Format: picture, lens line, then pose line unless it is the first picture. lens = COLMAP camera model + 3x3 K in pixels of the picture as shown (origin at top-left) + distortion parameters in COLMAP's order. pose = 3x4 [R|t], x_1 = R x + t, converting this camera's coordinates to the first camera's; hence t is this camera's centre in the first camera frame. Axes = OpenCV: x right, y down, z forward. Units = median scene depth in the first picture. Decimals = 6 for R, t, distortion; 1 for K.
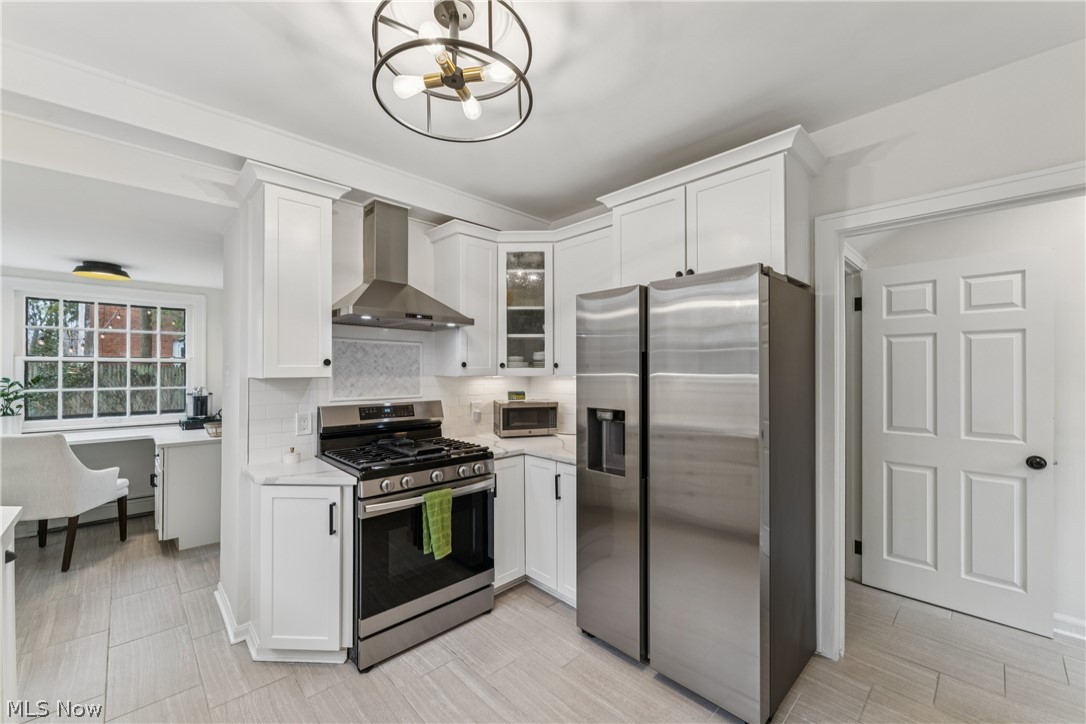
lens RADIAL K [[436.0, 0, 537.3], [0, 436.0, 367.2], [0, 0, 1]] dist [0.001235, 0.000060]
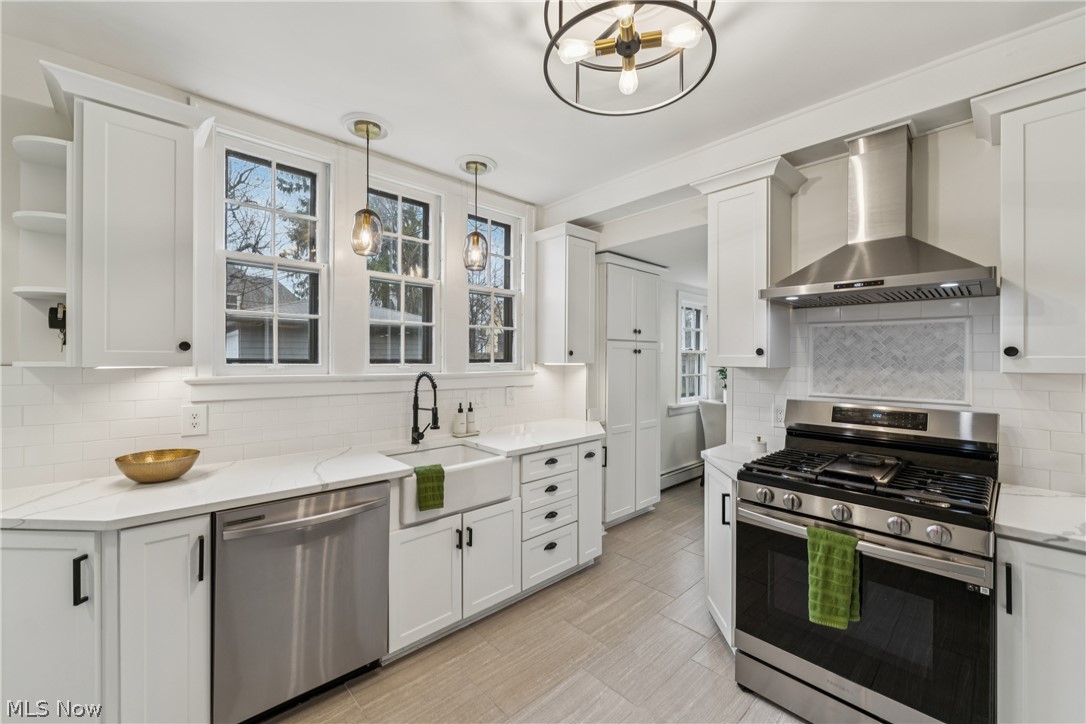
lens RADIAL K [[436.0, 0, 537.0], [0, 436.0, 358.4], [0, 0, 1]] dist [0.001235, 0.000060]
pose [[-0.017901, -0.000238, -0.999840, 0.398585], [0.001369, 0.999999, -0.000262, 0.001899], [0.999839, -0.001373, -0.017900, 0.438875]]
